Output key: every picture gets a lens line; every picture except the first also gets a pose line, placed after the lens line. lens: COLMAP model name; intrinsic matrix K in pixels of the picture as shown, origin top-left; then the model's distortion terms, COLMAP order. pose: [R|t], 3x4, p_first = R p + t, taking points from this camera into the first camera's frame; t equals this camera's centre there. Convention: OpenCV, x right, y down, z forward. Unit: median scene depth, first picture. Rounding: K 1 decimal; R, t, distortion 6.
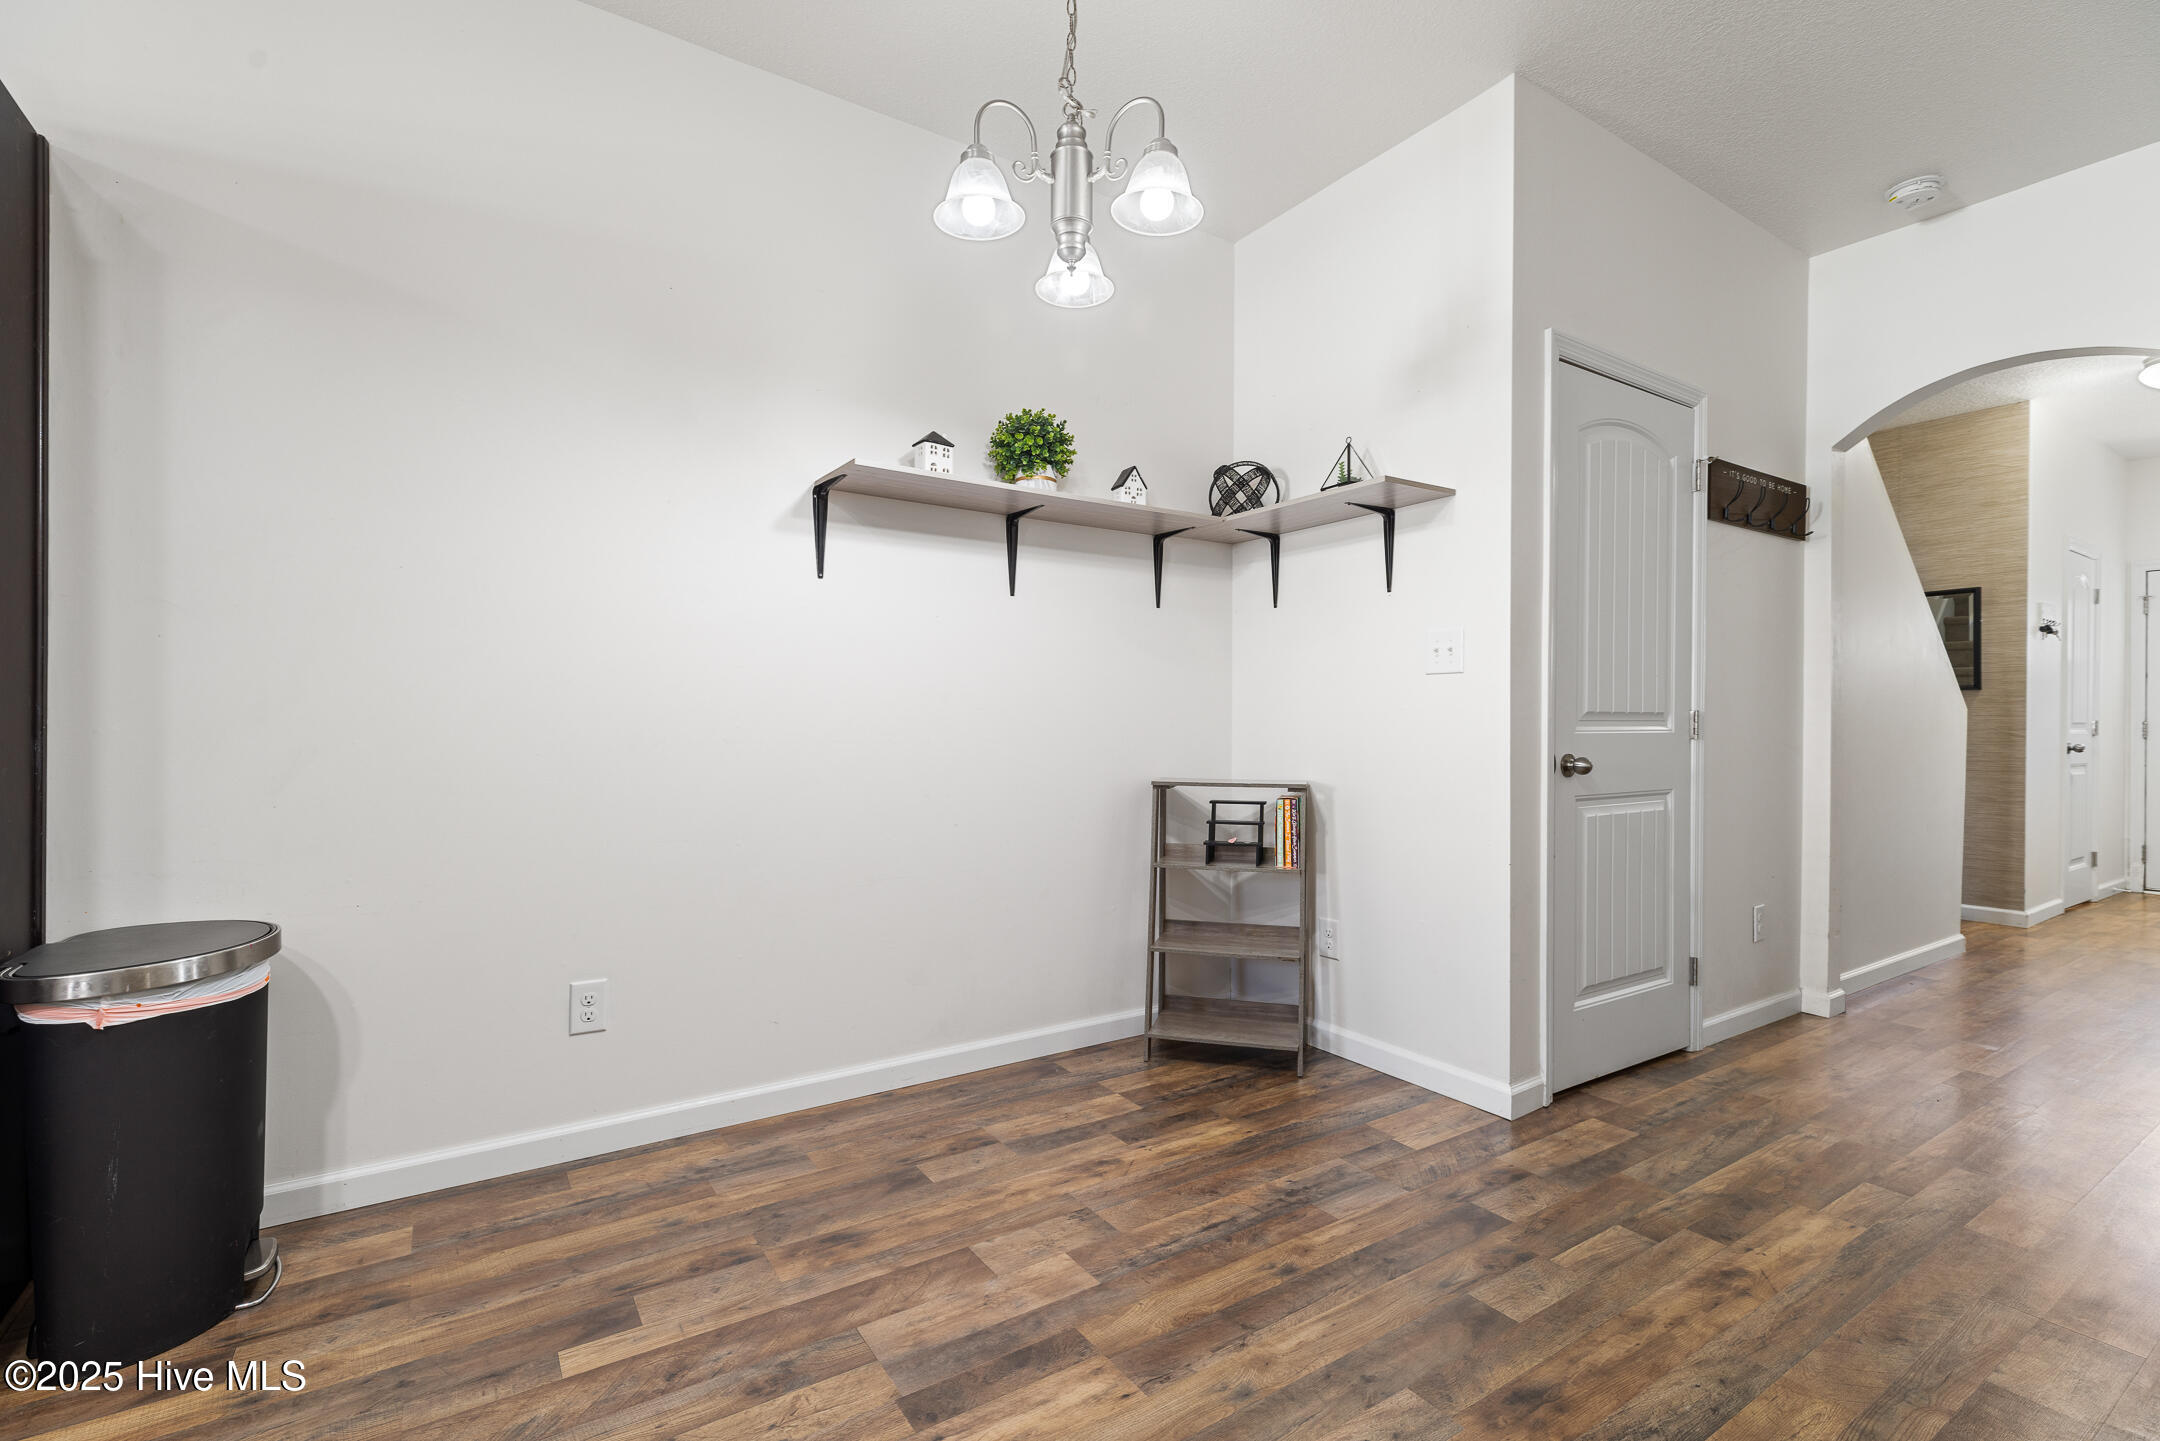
lens RADIAL K [[966.3, 0, 1069.9], [0, 966.3, 726.3], [0, 0, 1]] dist [0.004557, 0.000241]
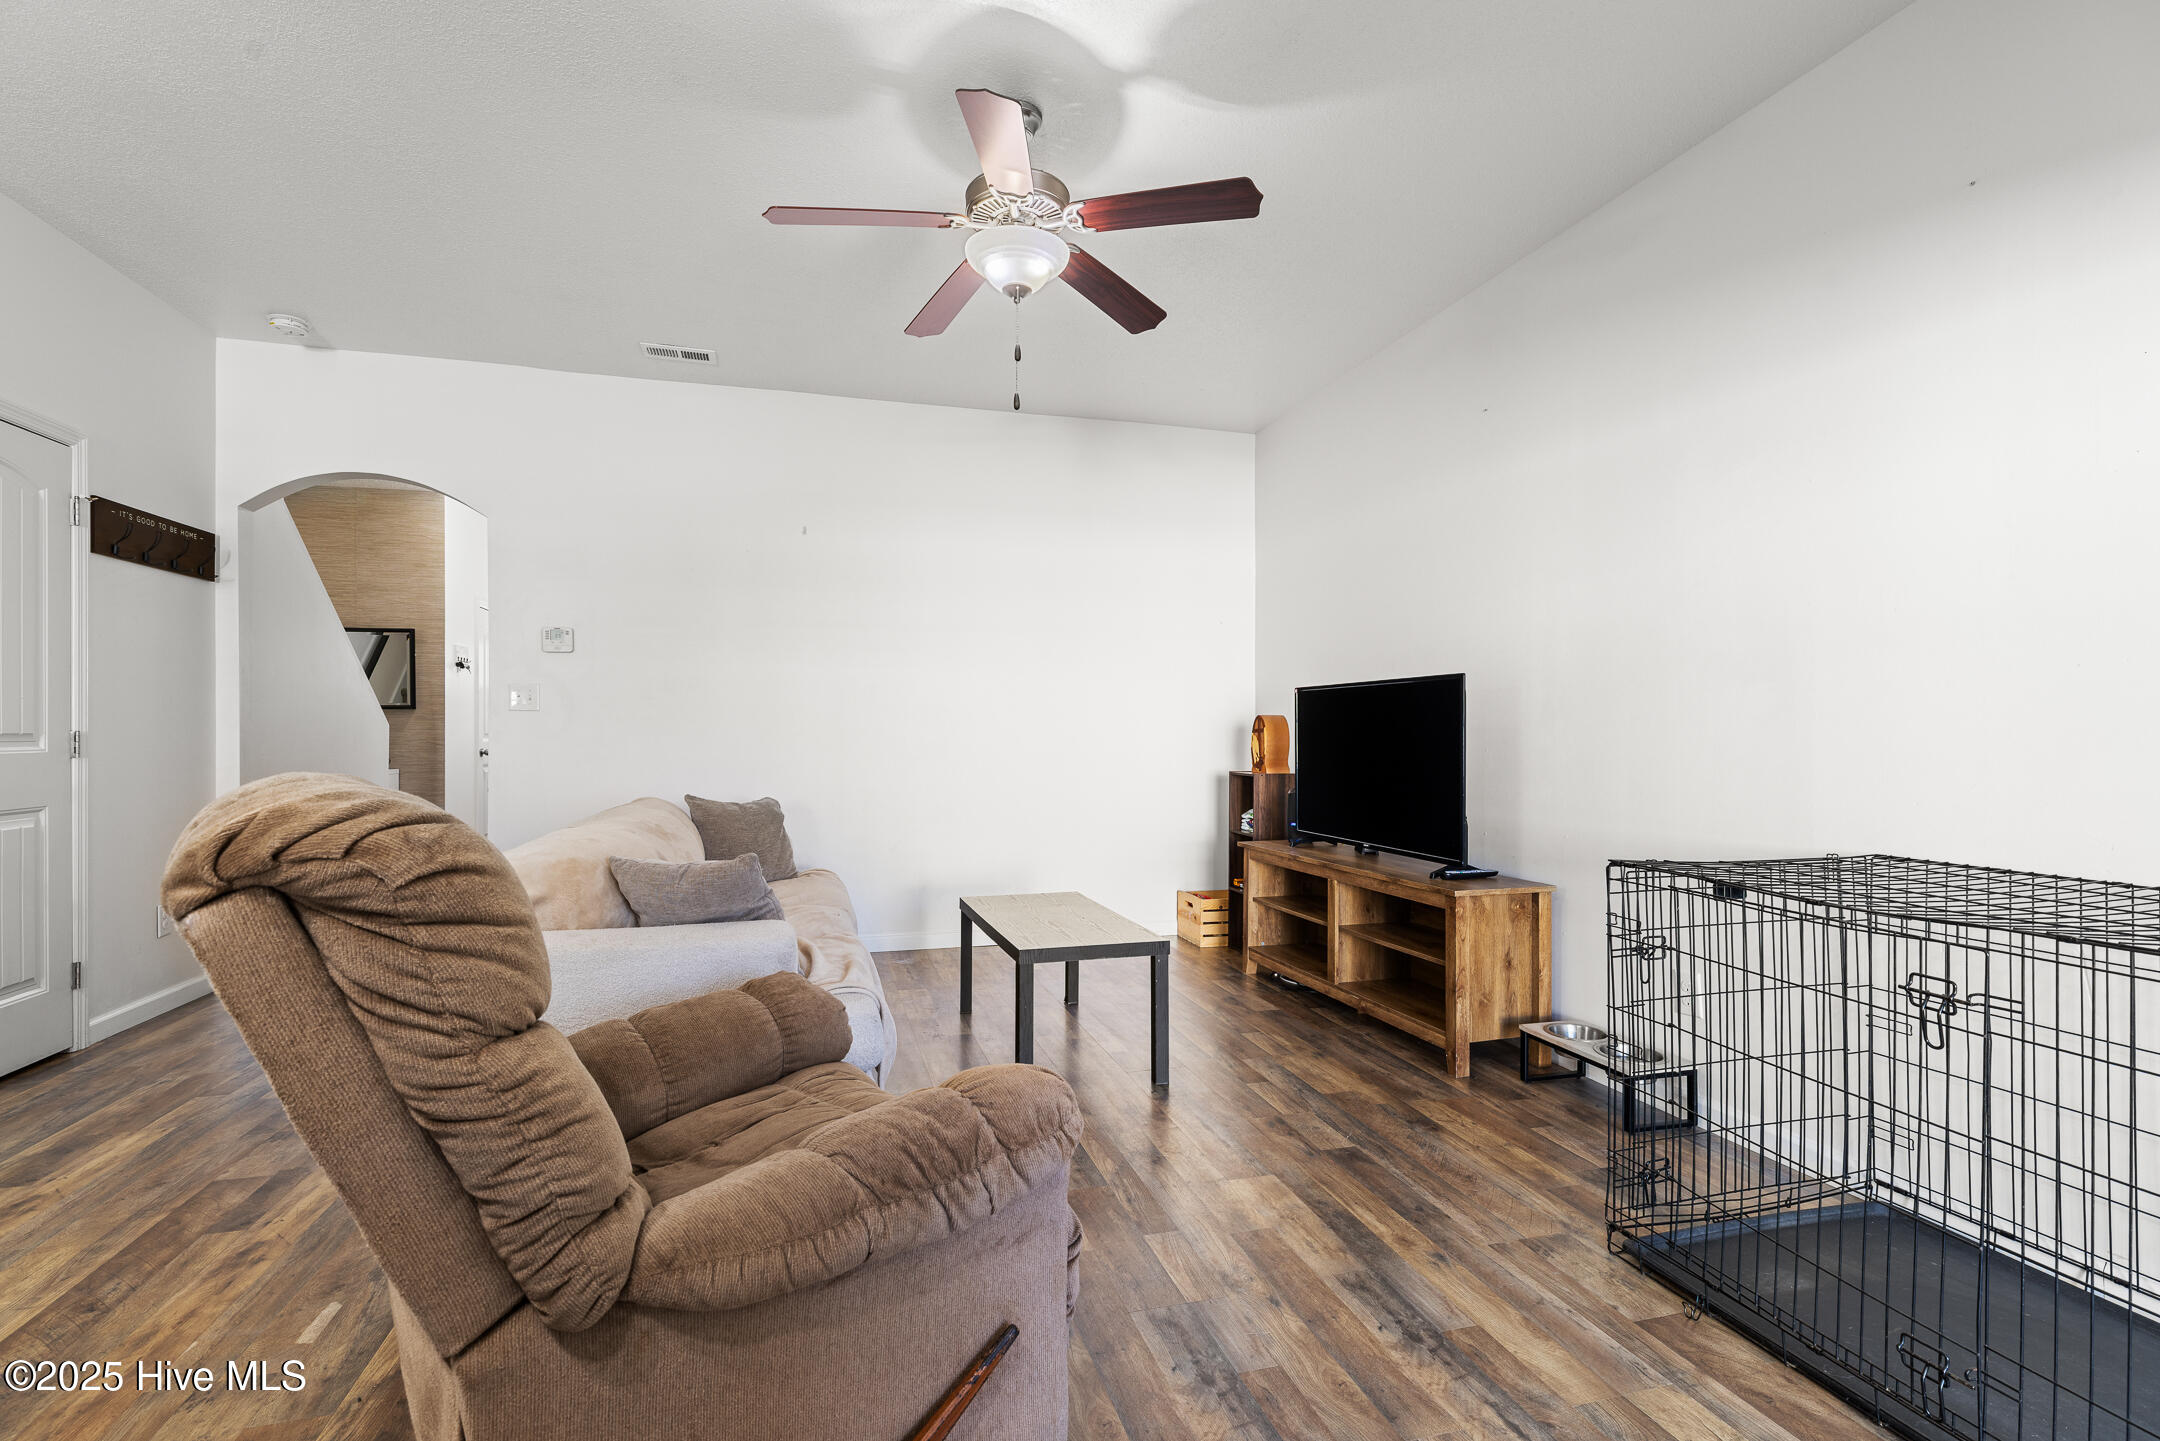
lens RADIAL K [[976.1, 0, 1077.6], [0, 976.1, 731.5], [0, 0, 1]] dist [0.003283, -0.000052]
pose [[0.299570, -0.005647, 0.954058, -0.064606], [0.006641, 0.999971, 0.003833, -0.014885], [-0.954051, 0.005187, 0.299599, -0.458620]]
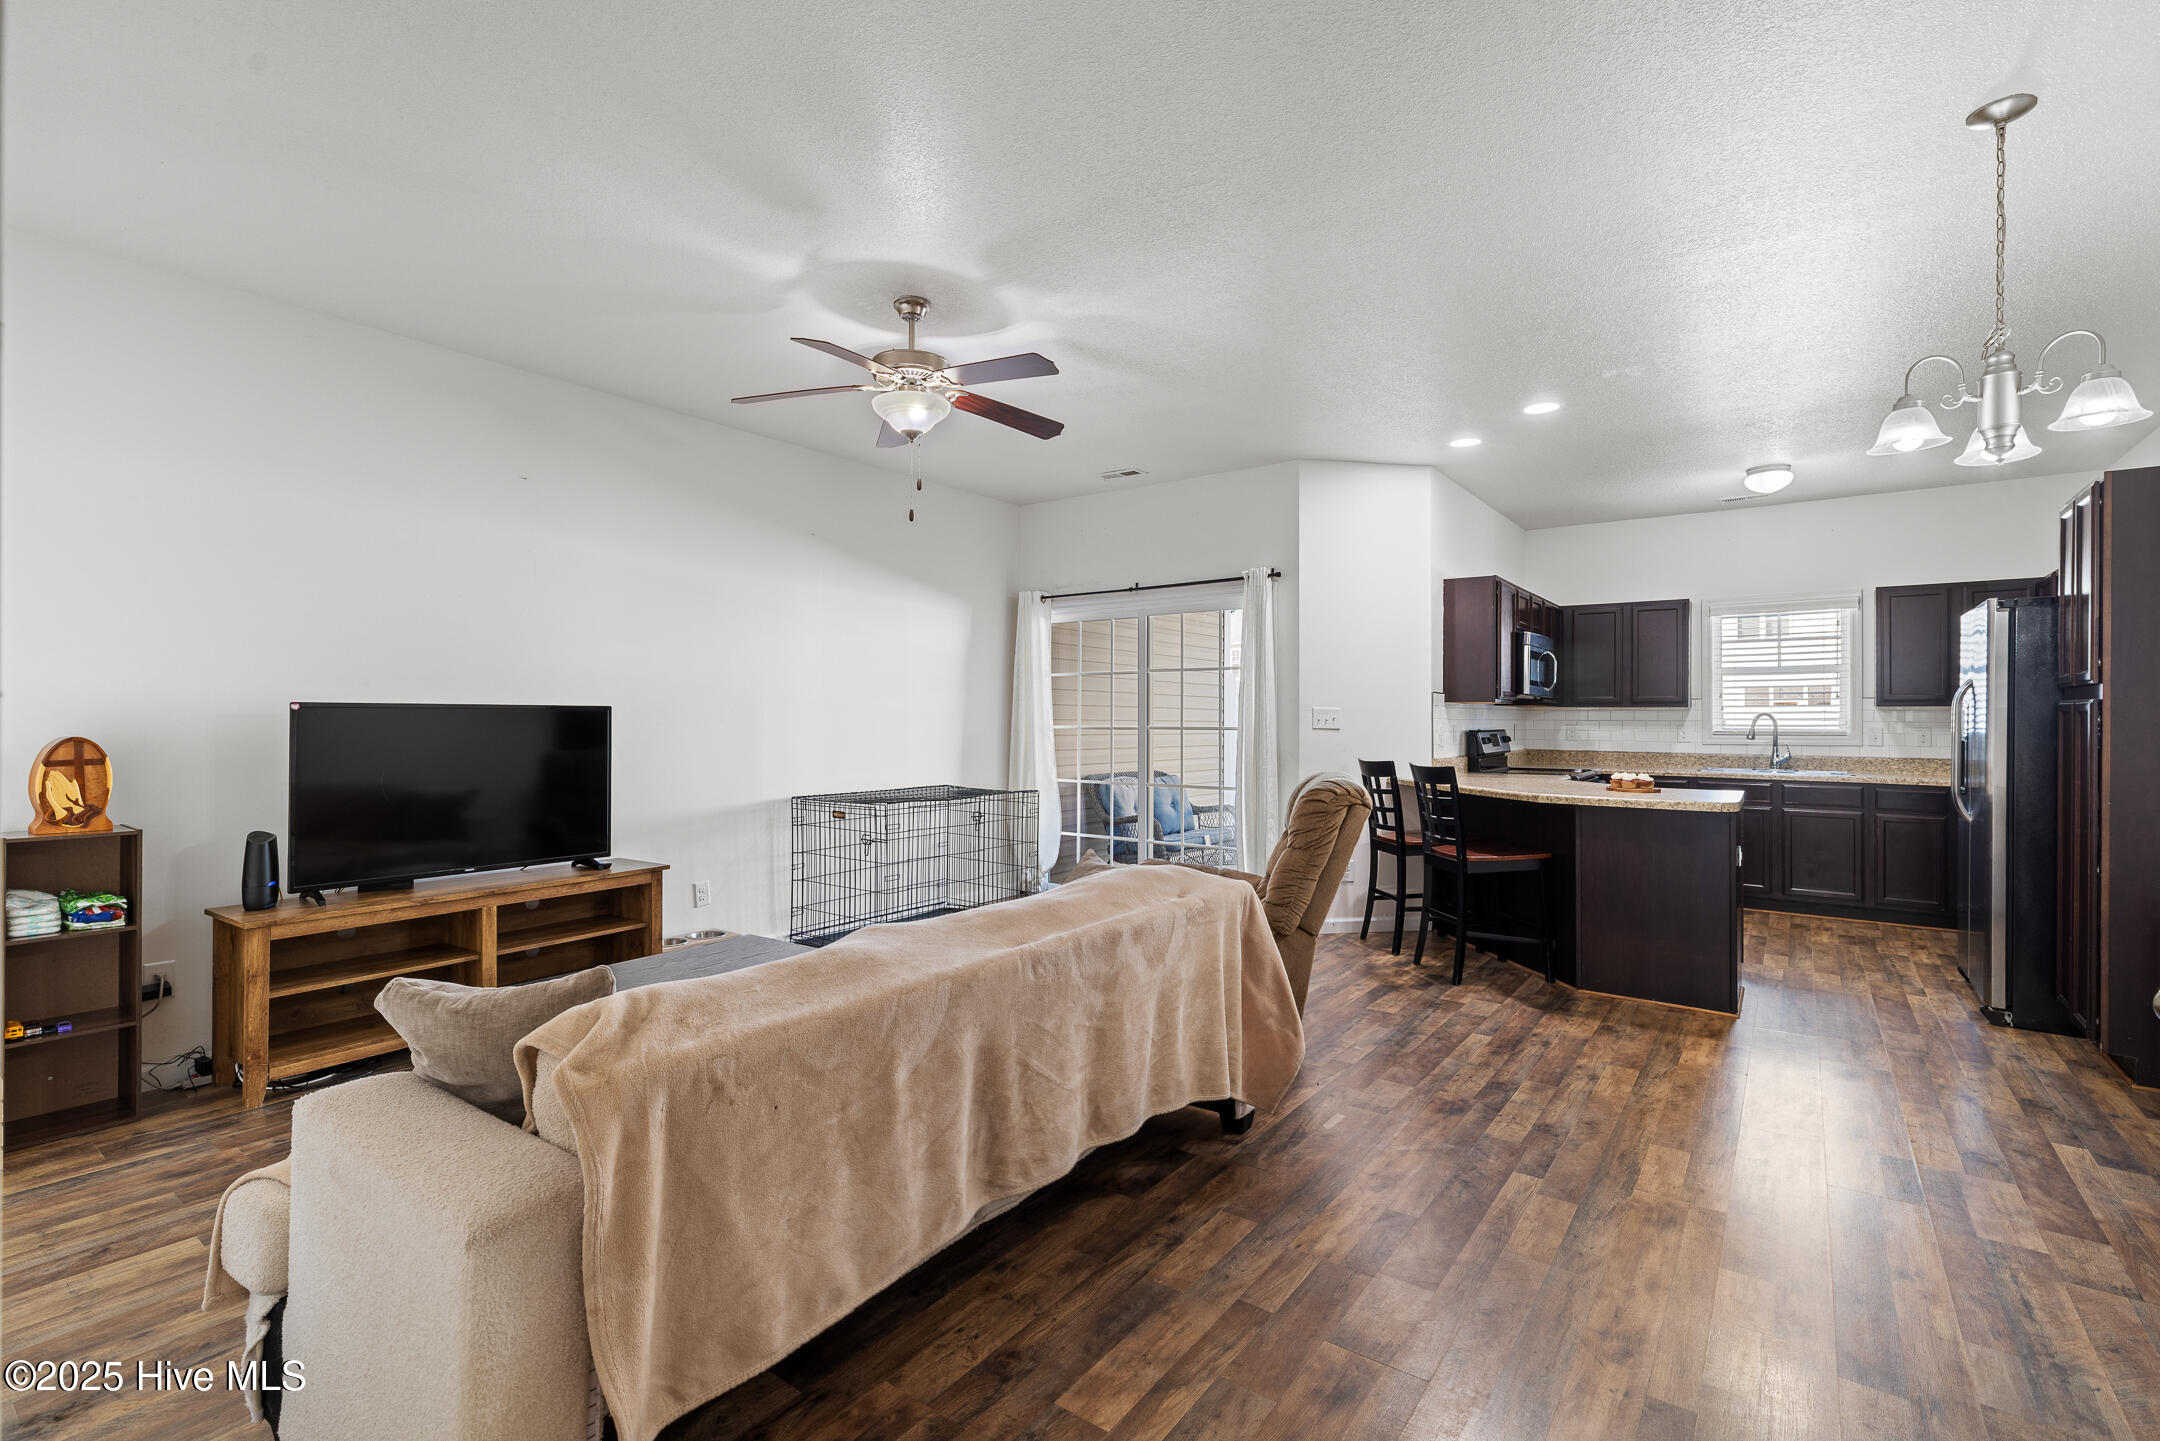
lens RADIAL K [[971.0, 0, 1068.6], [0, 971.0, 713.4], [0, 0, 1]] dist [0.005093, 0.000028]
pose [[-0.940064, -0.012380, -0.340773, 1.168405], [-0.012603, 0.999919, -0.001560, -0.079514], [0.340765, 0.002828, -0.940144, 1.294860]]
